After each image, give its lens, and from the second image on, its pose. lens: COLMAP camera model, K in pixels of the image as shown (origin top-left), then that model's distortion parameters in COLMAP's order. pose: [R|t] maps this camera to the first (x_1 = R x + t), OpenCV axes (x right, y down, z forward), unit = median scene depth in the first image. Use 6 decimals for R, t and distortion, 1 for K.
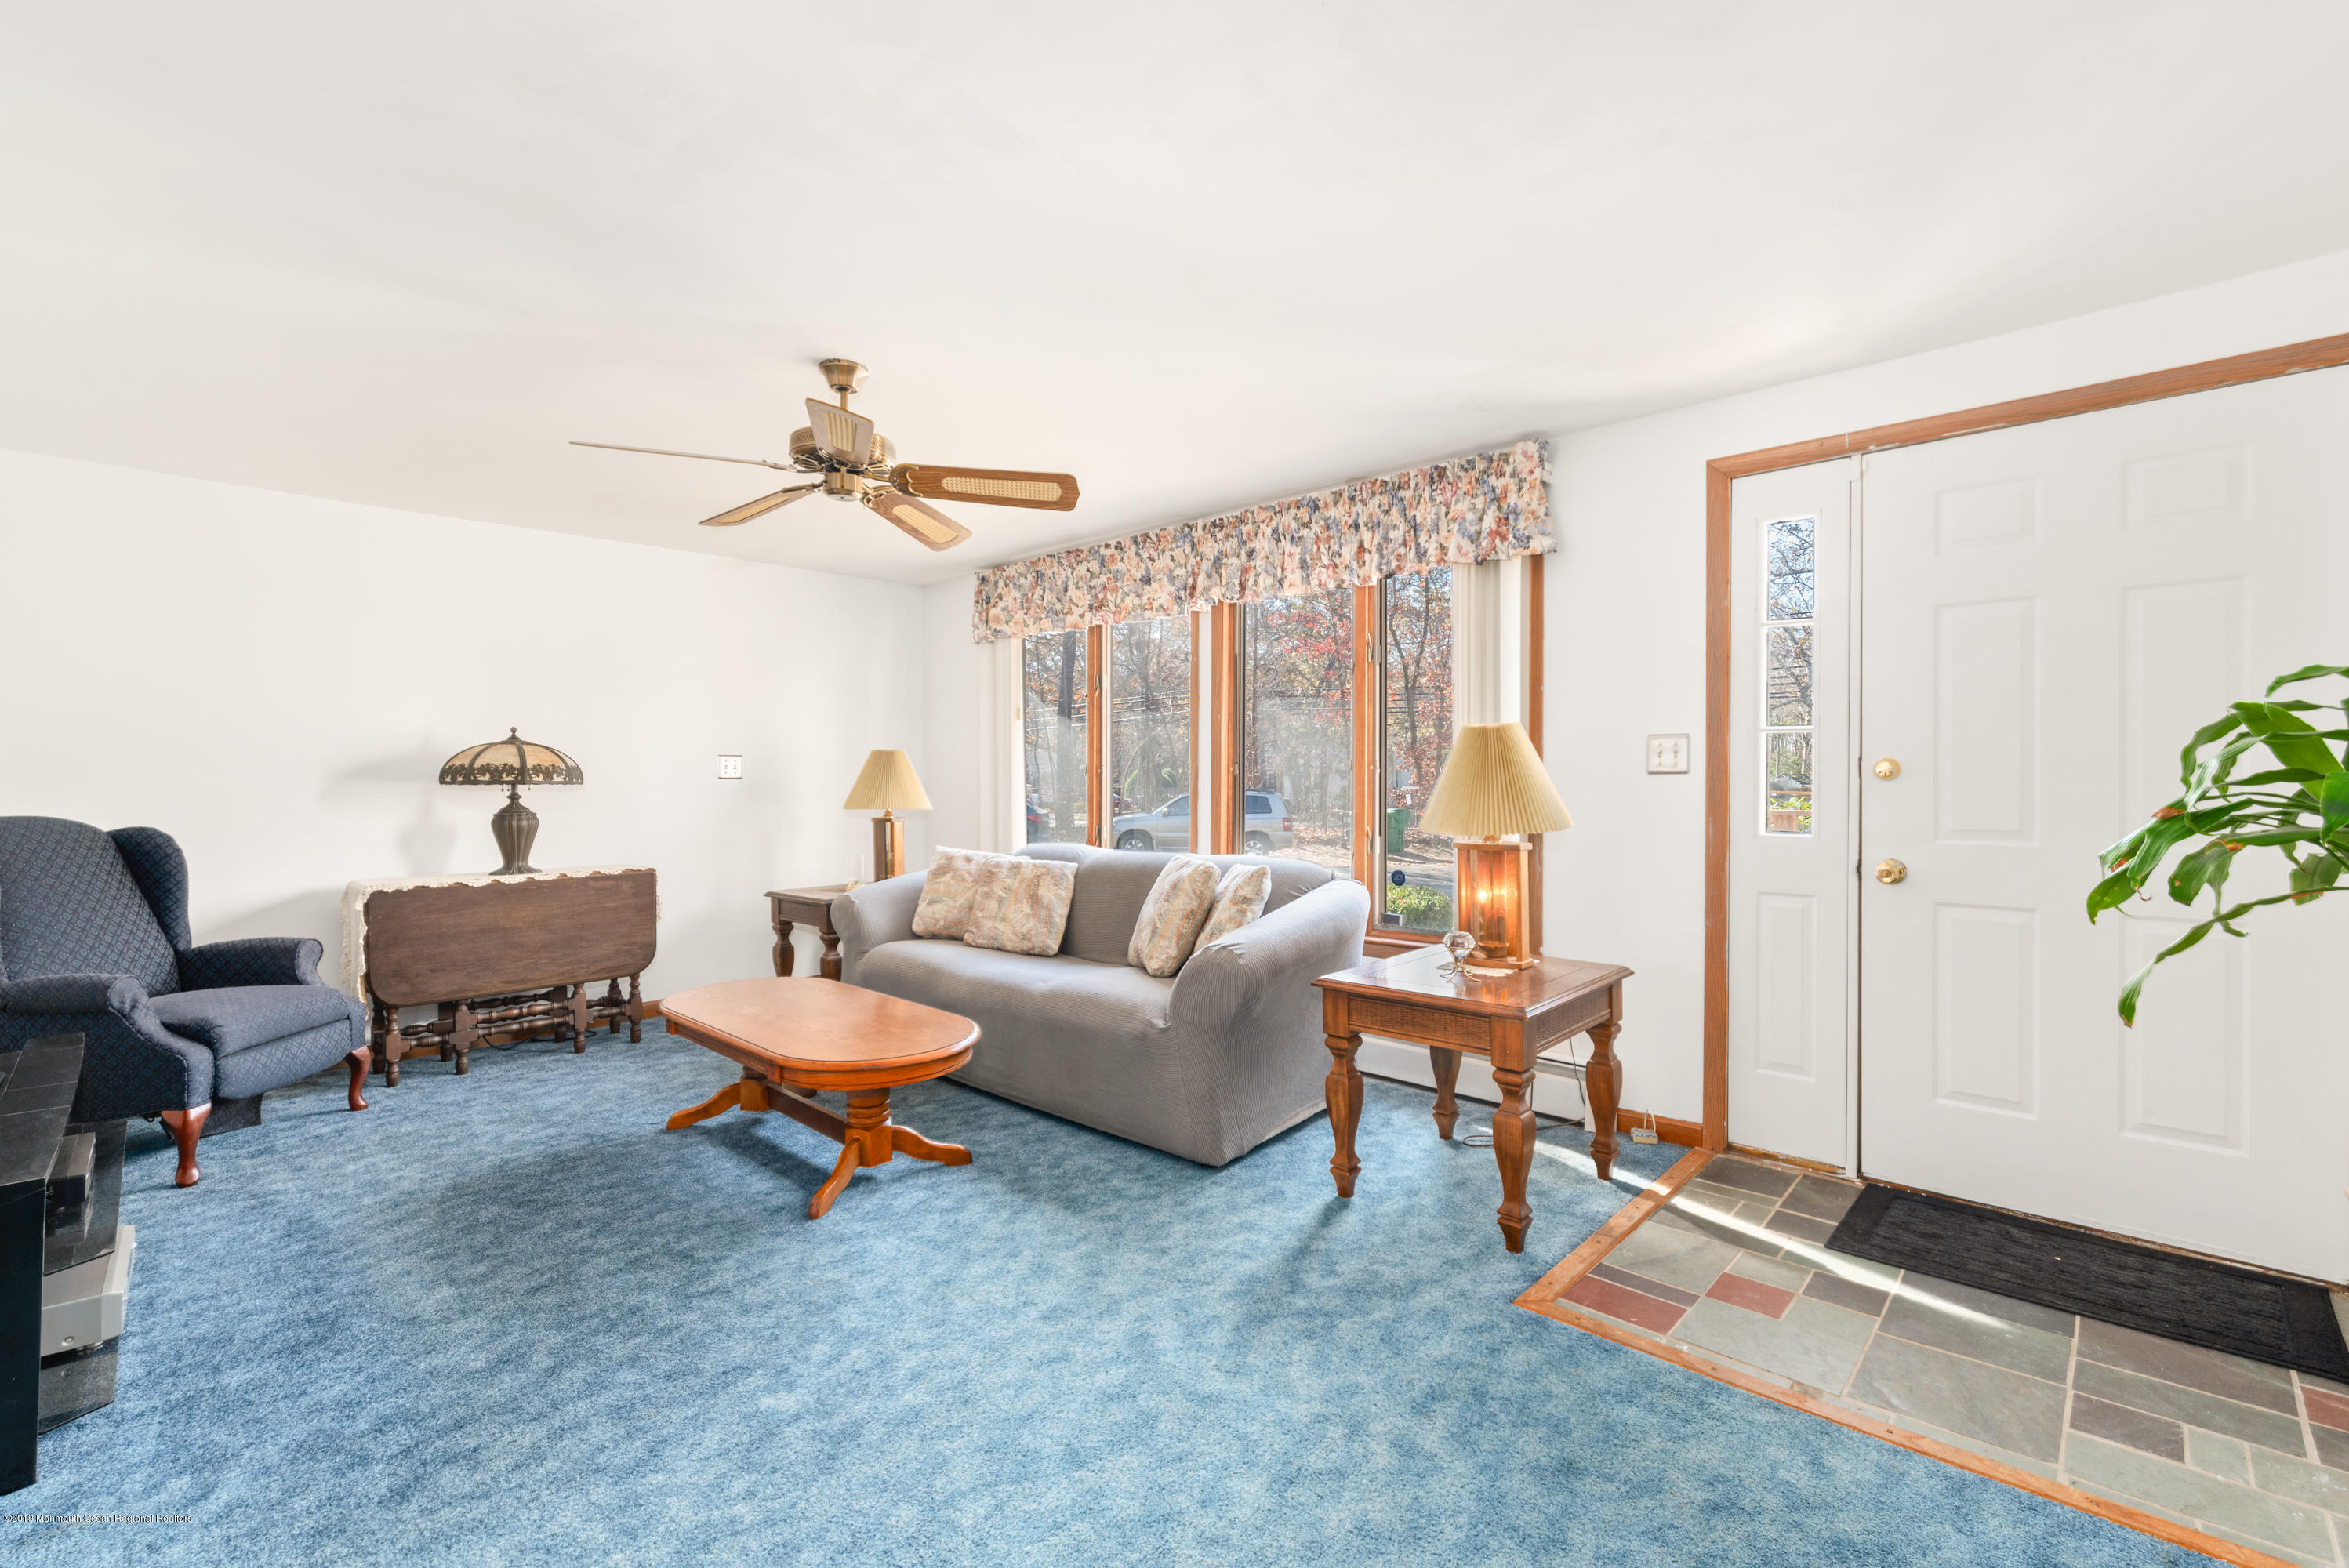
lens RADIAL K [[1041.0, 0, 1174.3], [0, 1041.0, 800.3], [0, 0, 1]] dist [0.000810, 0.000153]
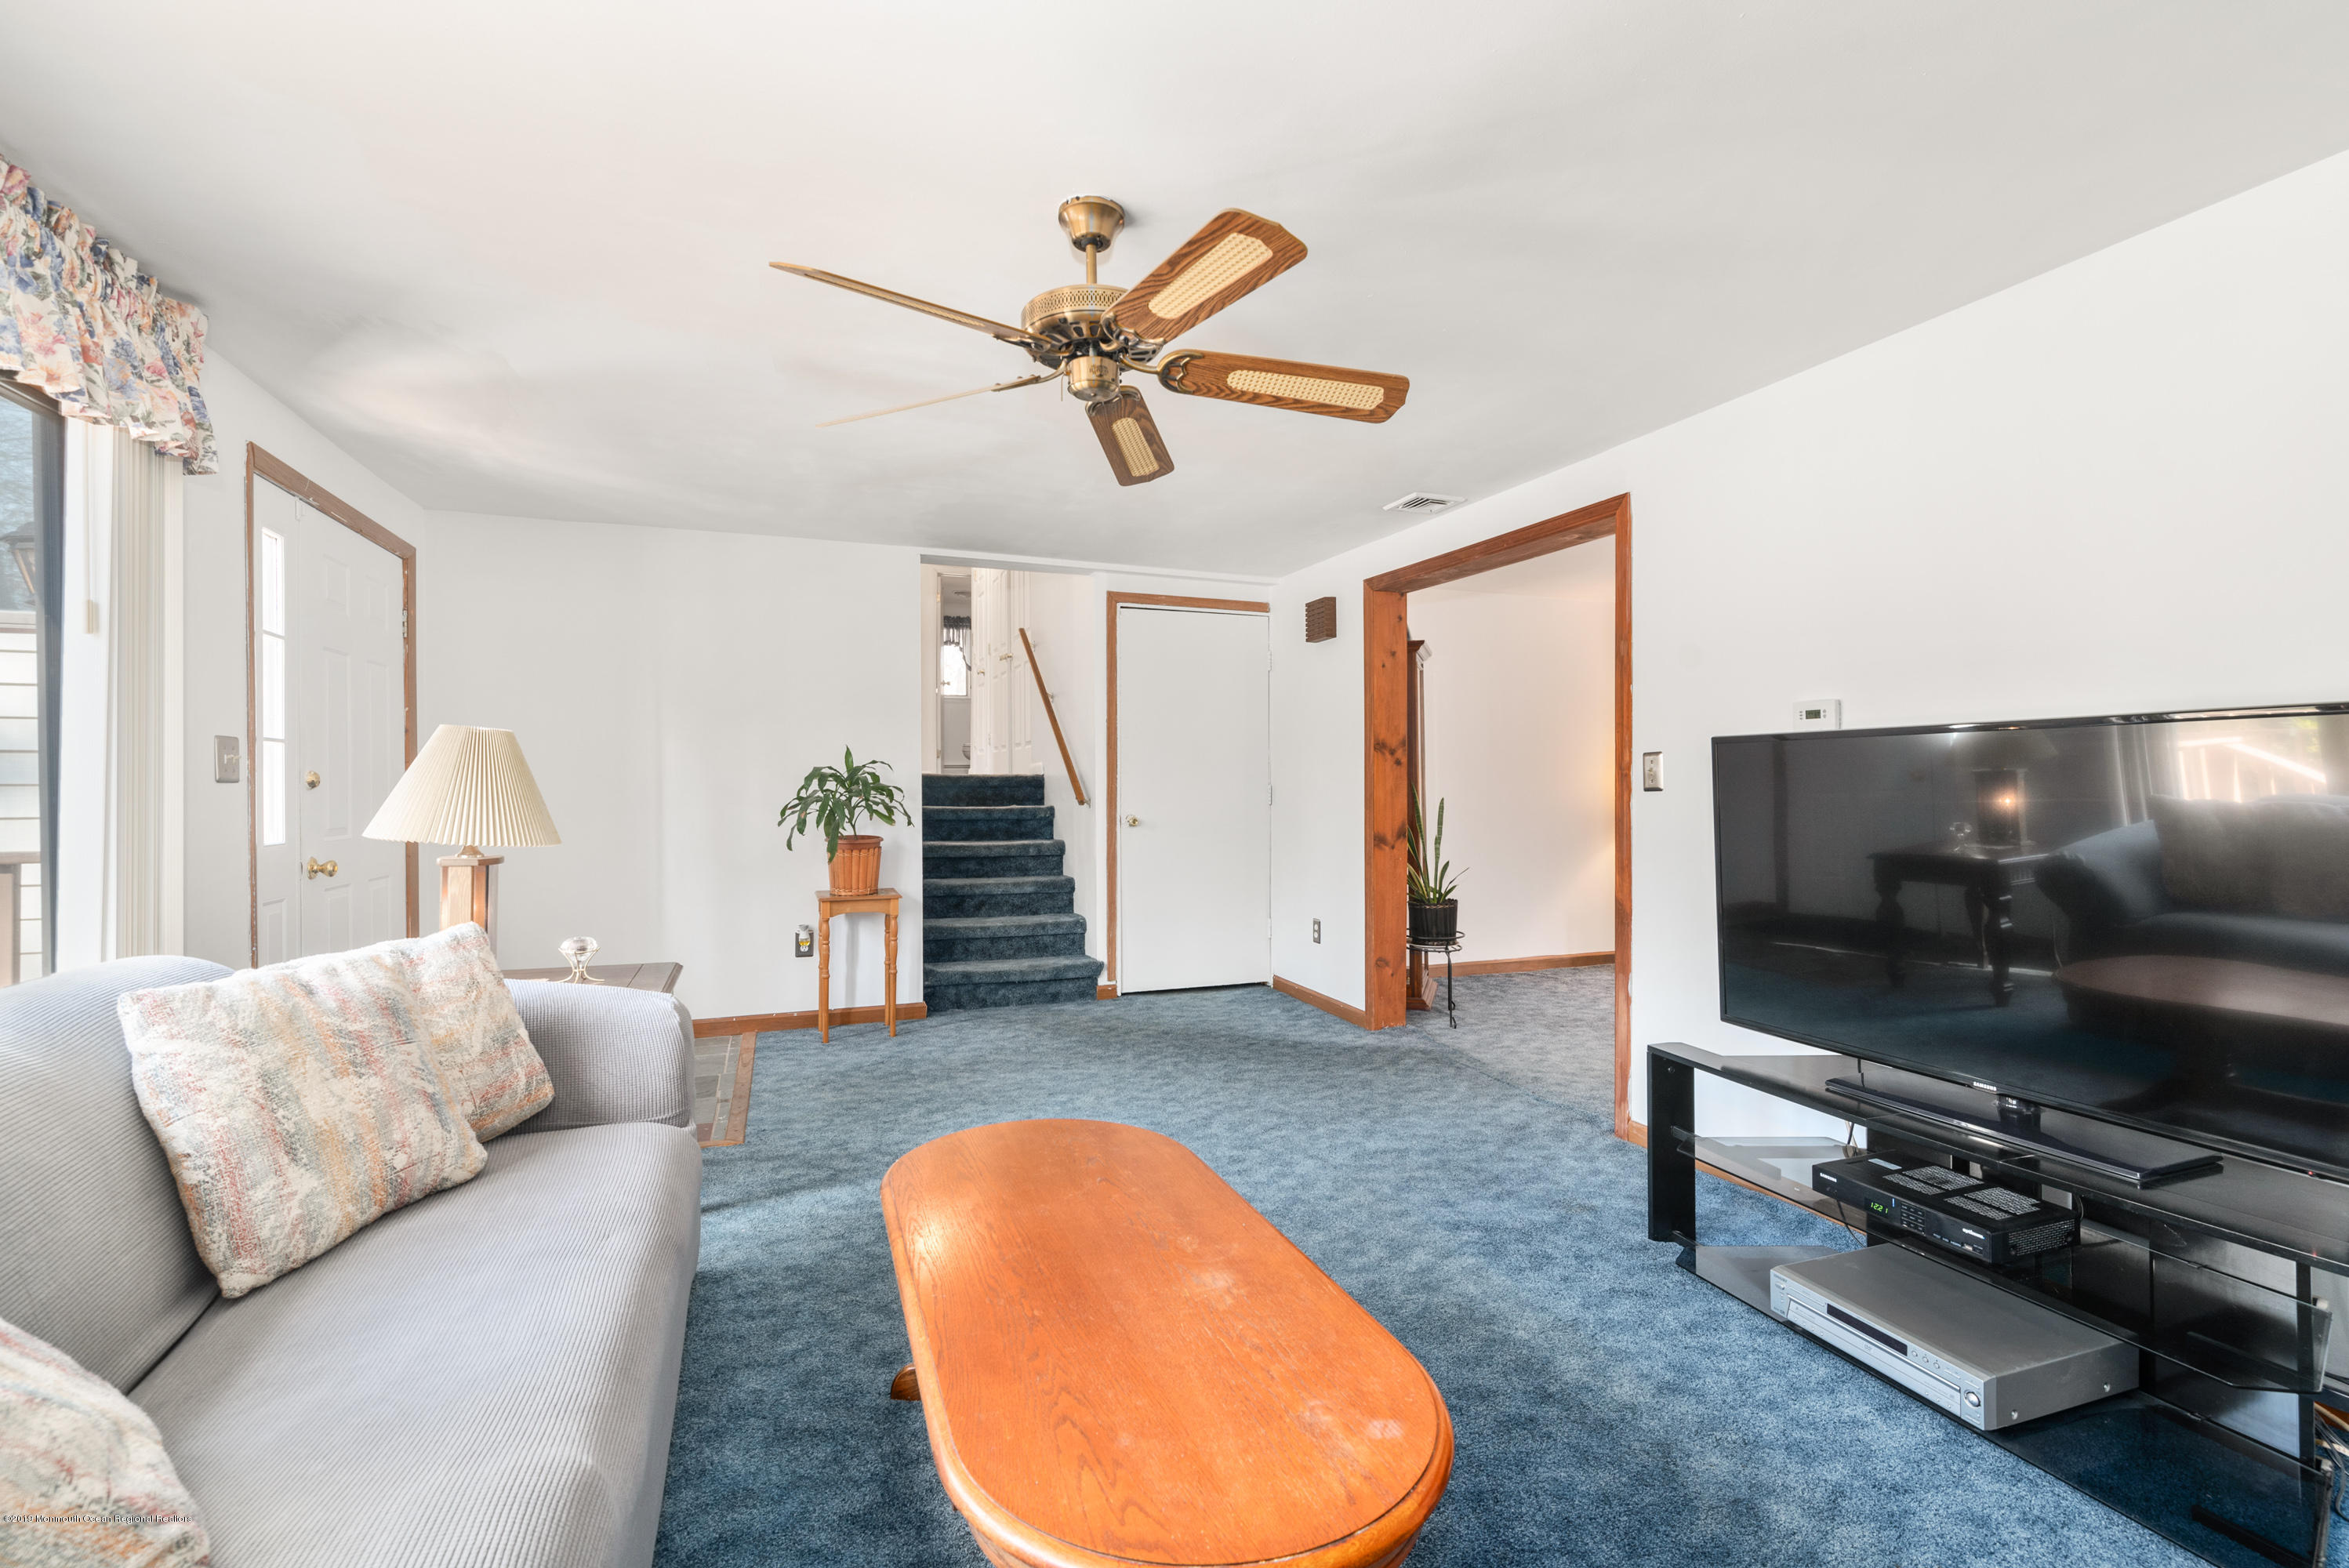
lens RADIAL K [[1007.0, 0, 1179.1], [0, 1007.0, 780.9], [0, 0, 1]] dist [0.000924, 0.000113]
pose [[-0.902718, 0.002641, 0.430224, -0.514935], [0.008244, 0.999904, 0.011161, -0.024488], [-0.430153, 0.013622, -0.902653, 1.223983]]
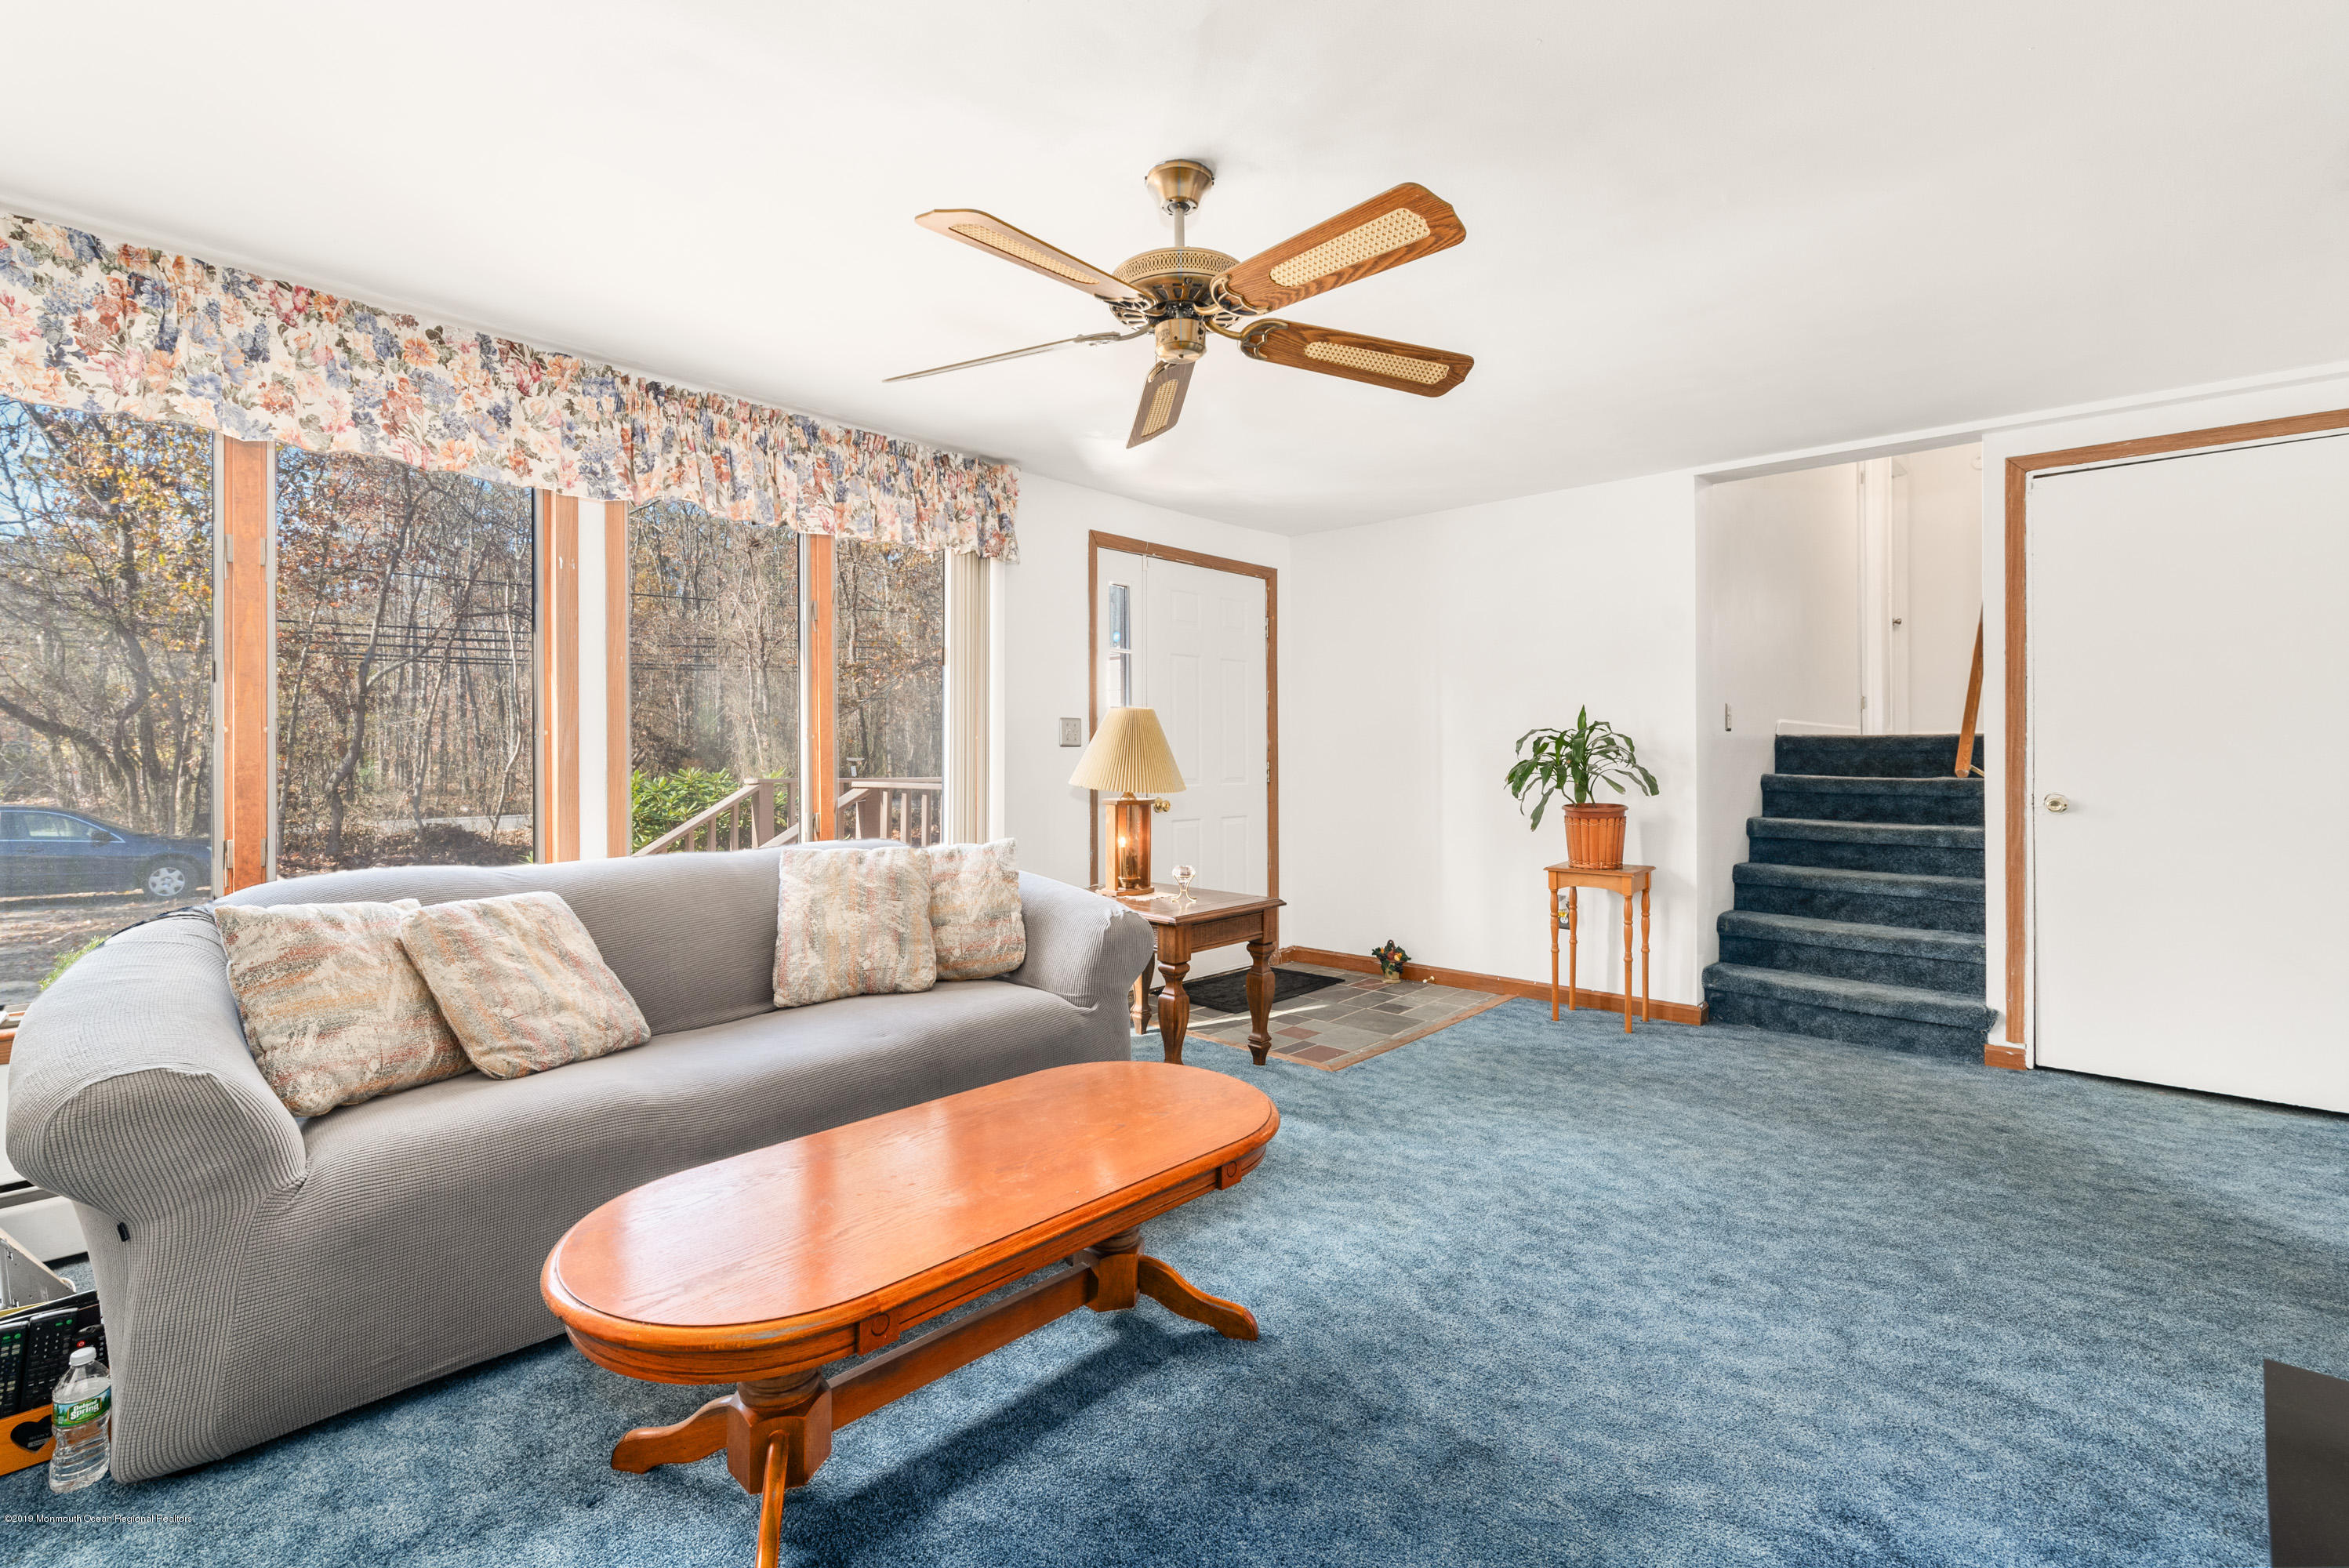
lens RADIAL K [[1060.2, 0, 1163.6], [0, 1060.2, 750.8], [0, 0, 1]] dist [-0.000362, 0.000023]
pose [[-0.018995, 0.001026, 0.999819, -0.807010], [0.016857, 0.999858, -0.000706, -0.013570], [-0.999677, 0.016841, -0.019009, 0.783857]]
